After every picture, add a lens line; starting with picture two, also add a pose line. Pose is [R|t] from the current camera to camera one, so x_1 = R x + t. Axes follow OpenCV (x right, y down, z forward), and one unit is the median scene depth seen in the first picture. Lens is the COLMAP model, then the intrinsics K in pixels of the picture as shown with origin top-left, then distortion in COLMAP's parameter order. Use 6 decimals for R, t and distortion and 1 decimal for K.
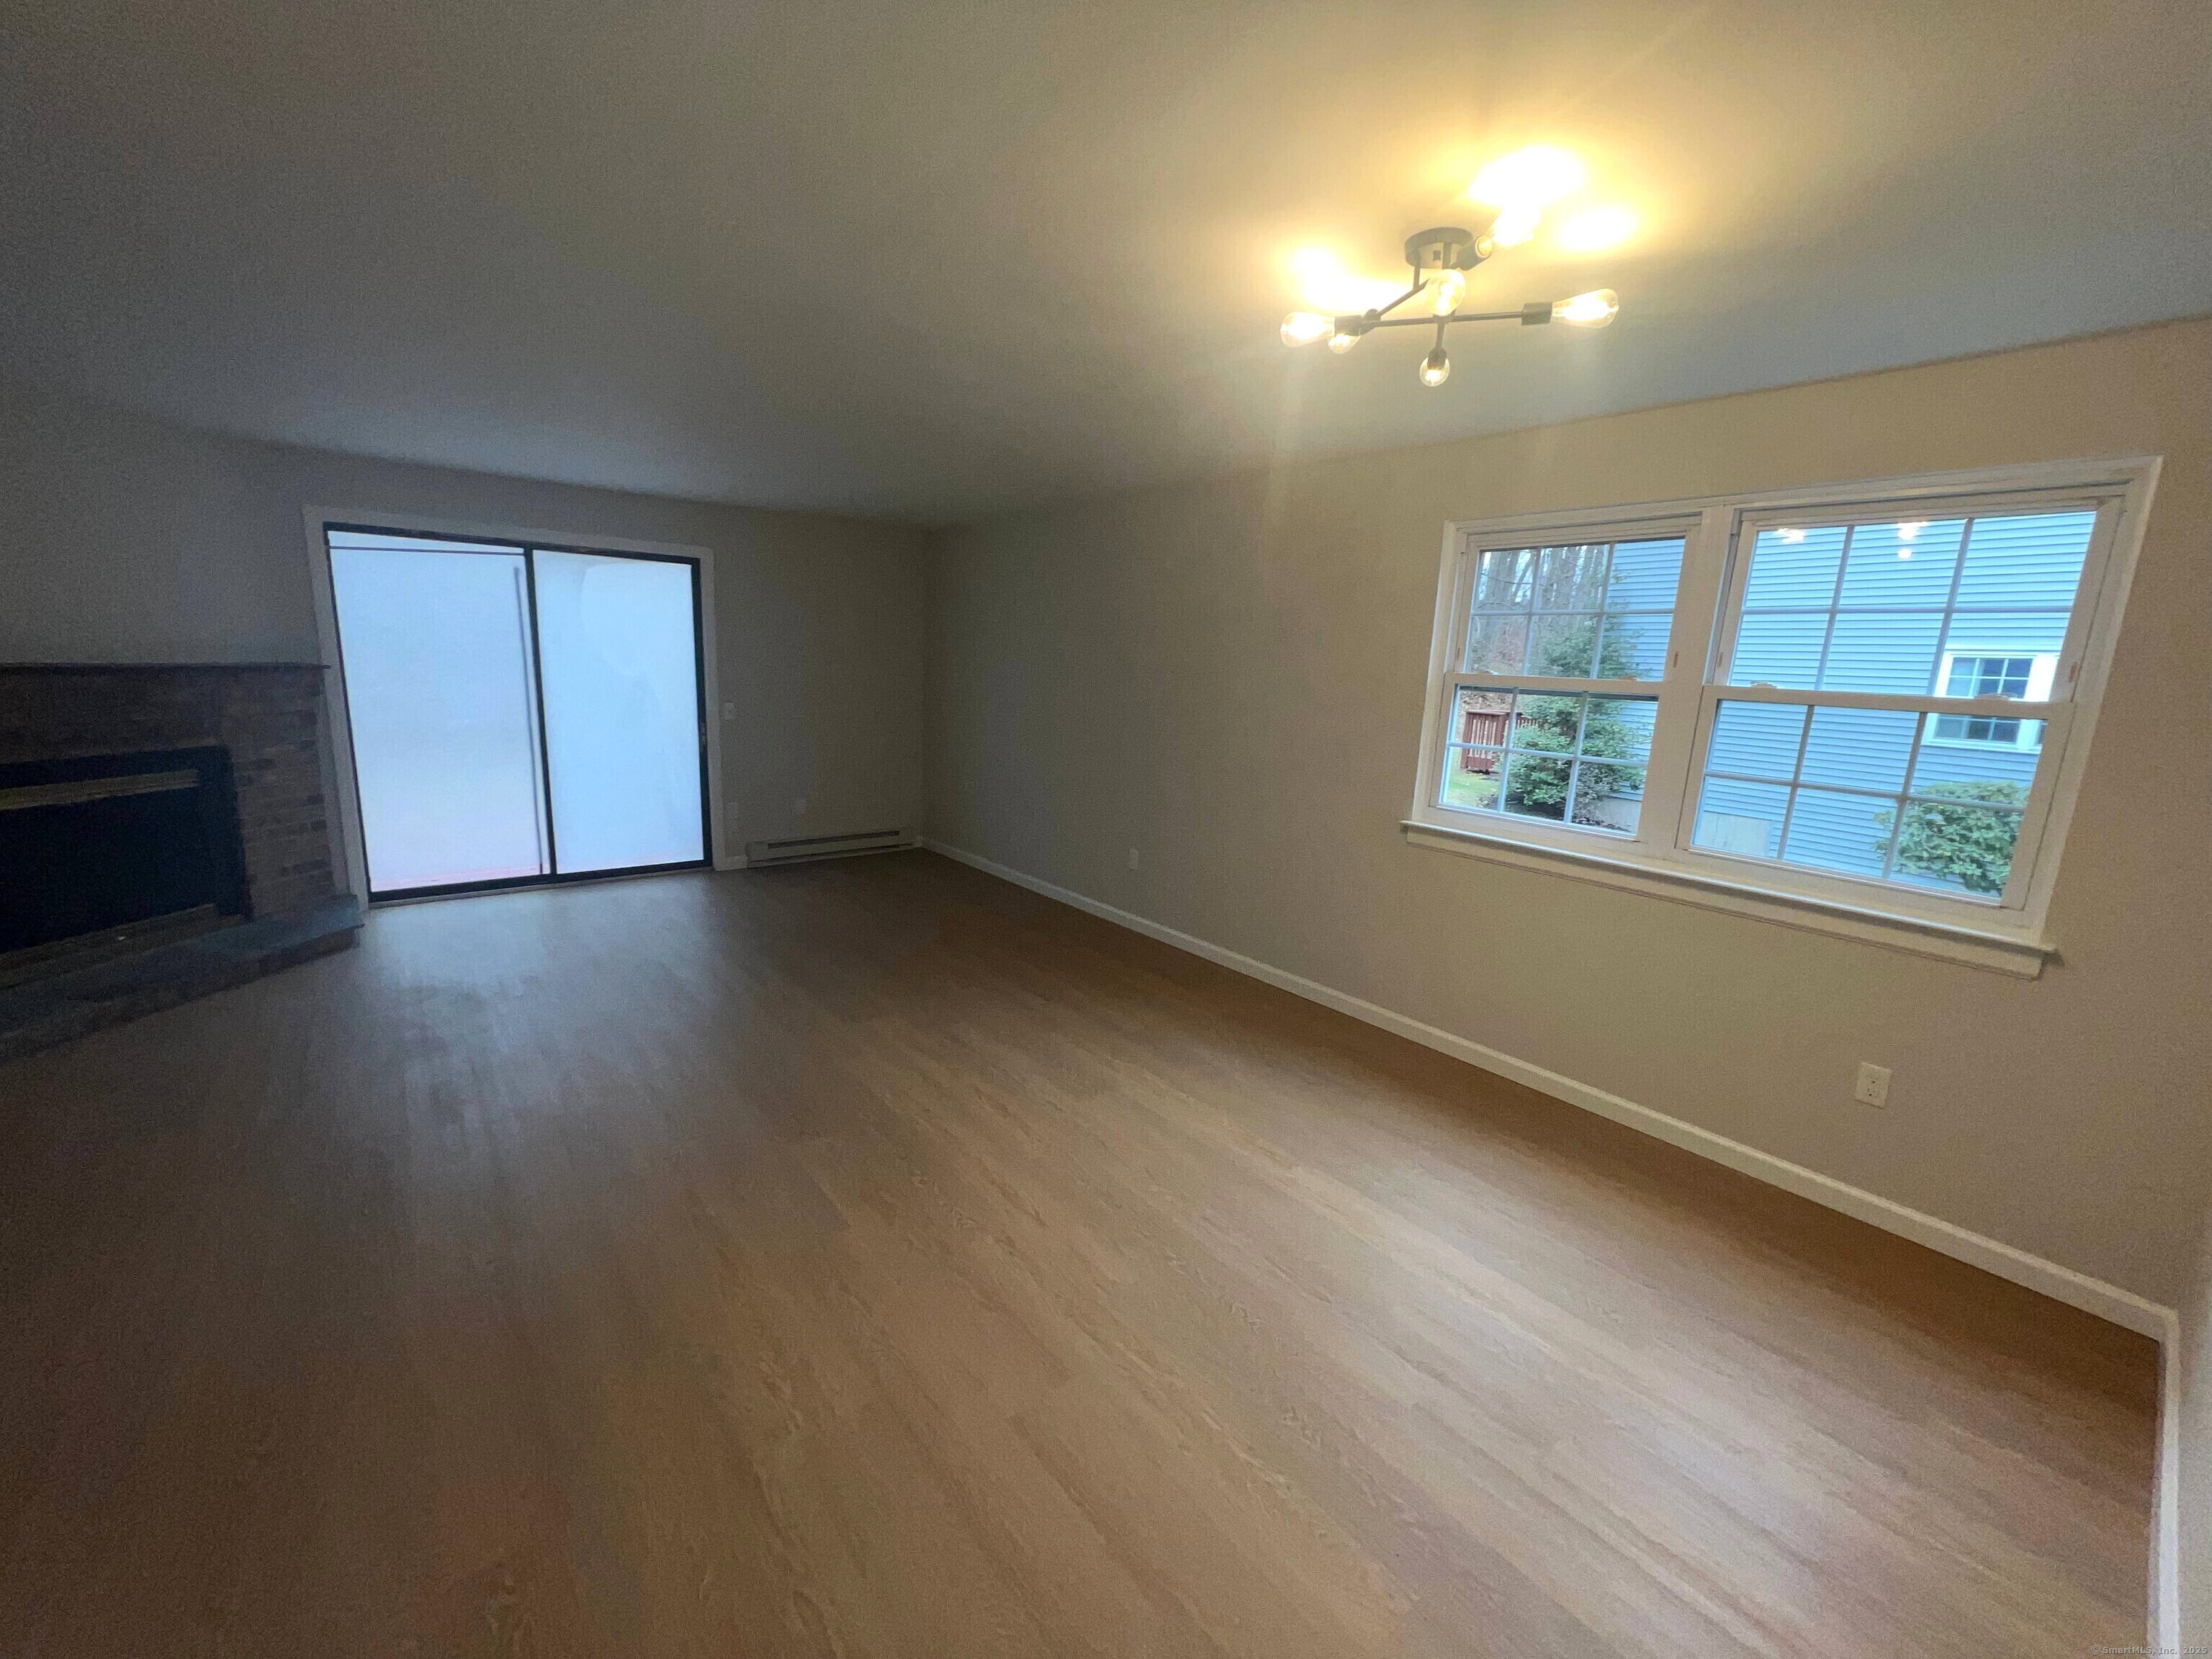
lens RADIAL K [[871.9, 0, 1104.7], [0, 871.9, 823.3], [0, 0, 1]] dist [-0.001191, -0.000111]
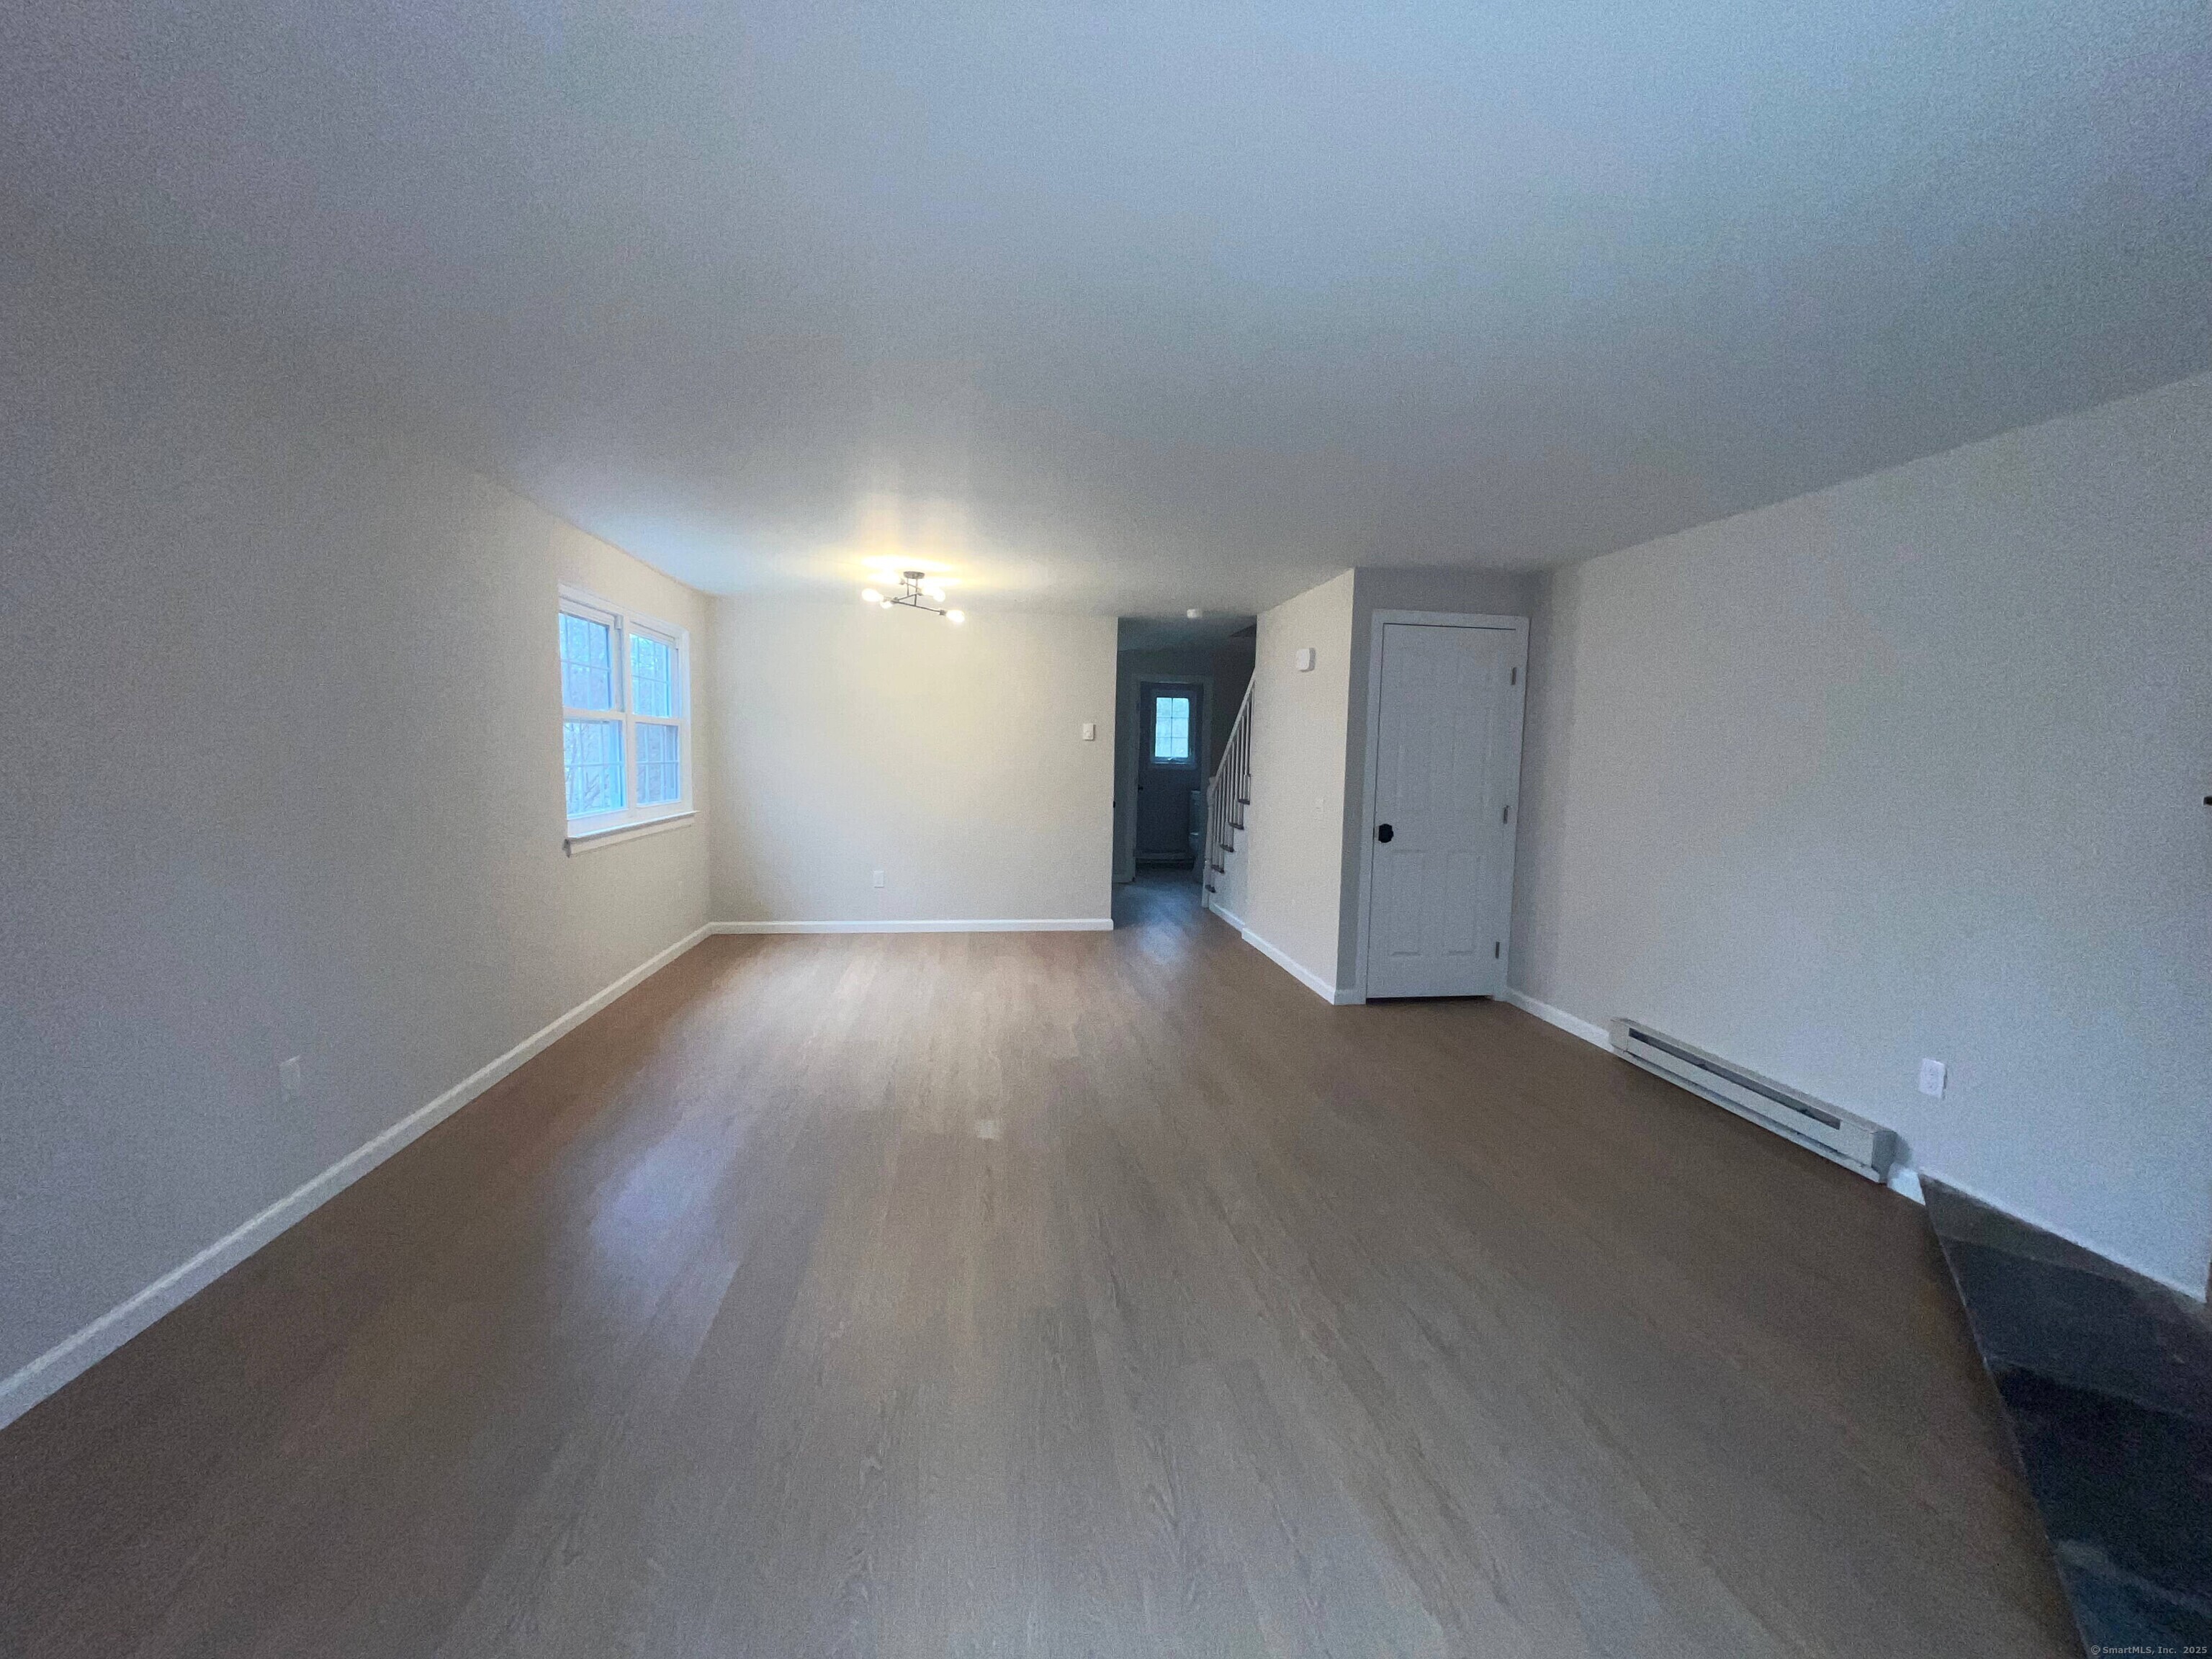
lens RADIAL K [[885.0, 0, 1109.3], [0, 885.0, 829.0], [0, 0, 1]] dist [0.001017, 0.000240]
pose [[-0.856878, -0.106228, 0.504456, -0.671052], [0.037421, 0.963141, 0.266382, -0.235320], [-0.514160, 0.247134, -0.821319, 1.269019]]
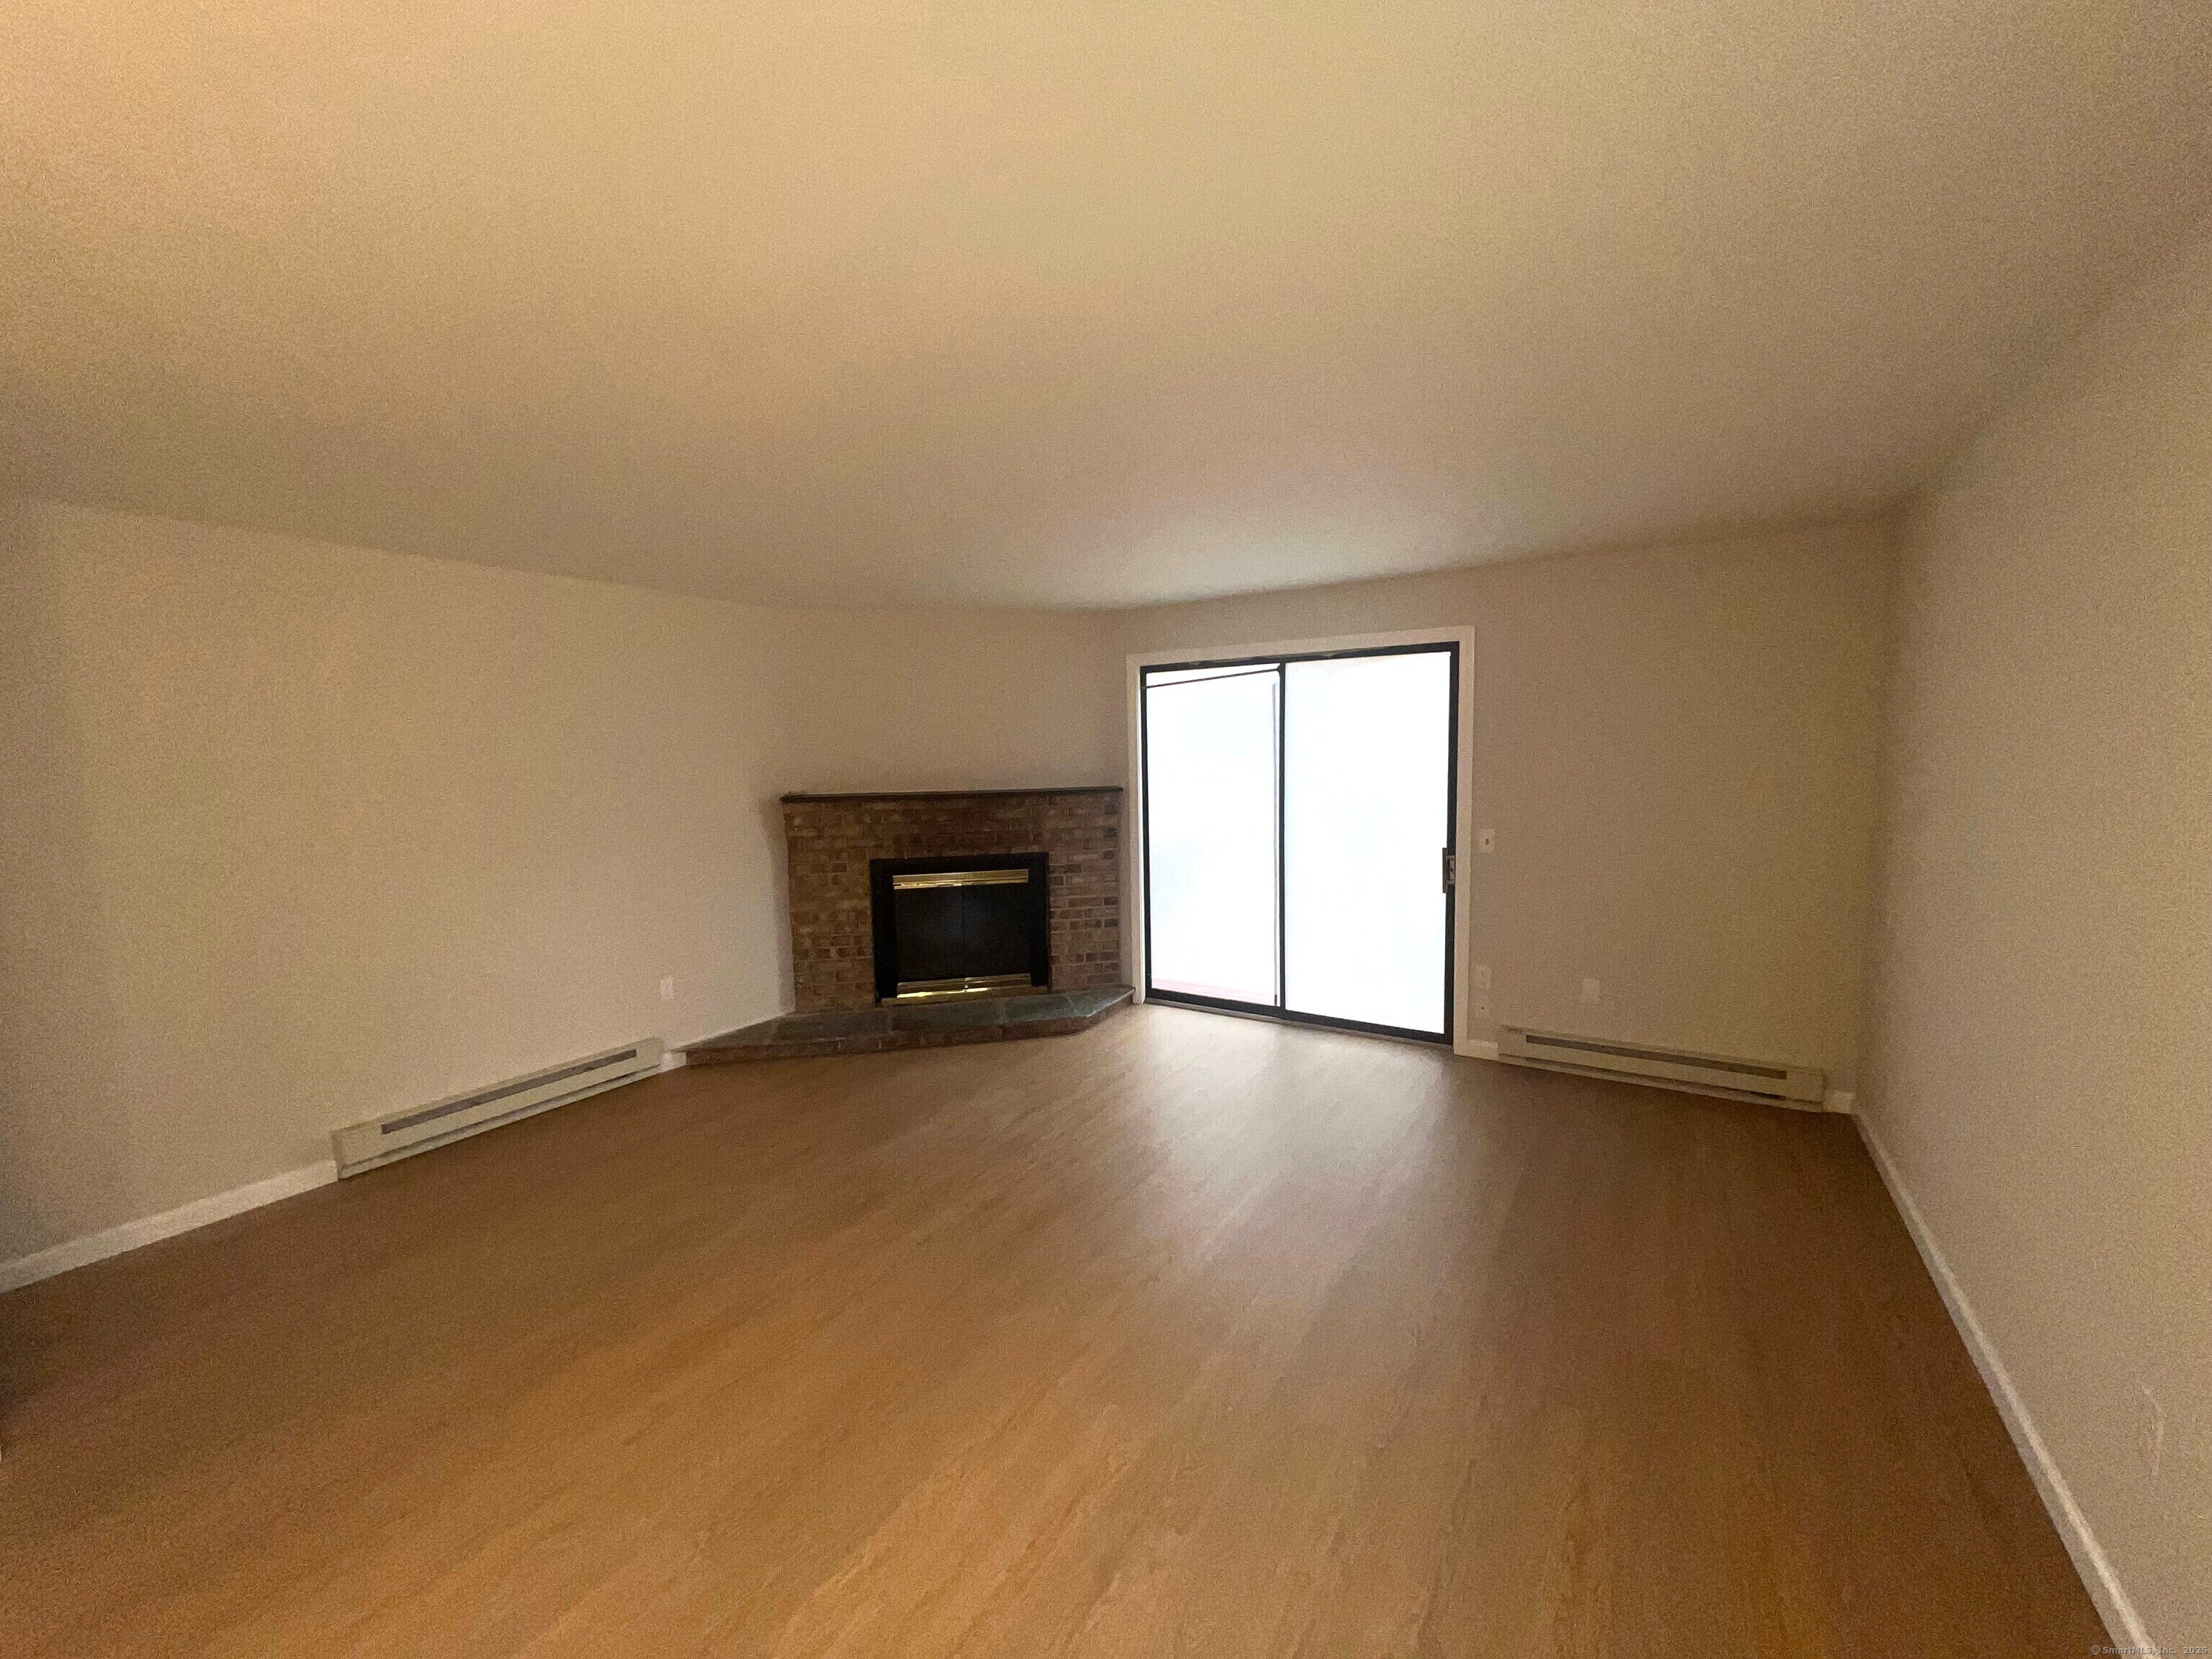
lens RADIAL K [[875.3, 0, 1106.0], [0, 875.3, 829.5], [0, 0, 1]] dist [0.000003, -0.000030]
pose [[0.313535, 0.040266, -0.948723, 0.213611], [-0.141910, 0.989867, -0.004886, -0.118073], [0.938913, 0.136165, 0.316072, 0.617824]]
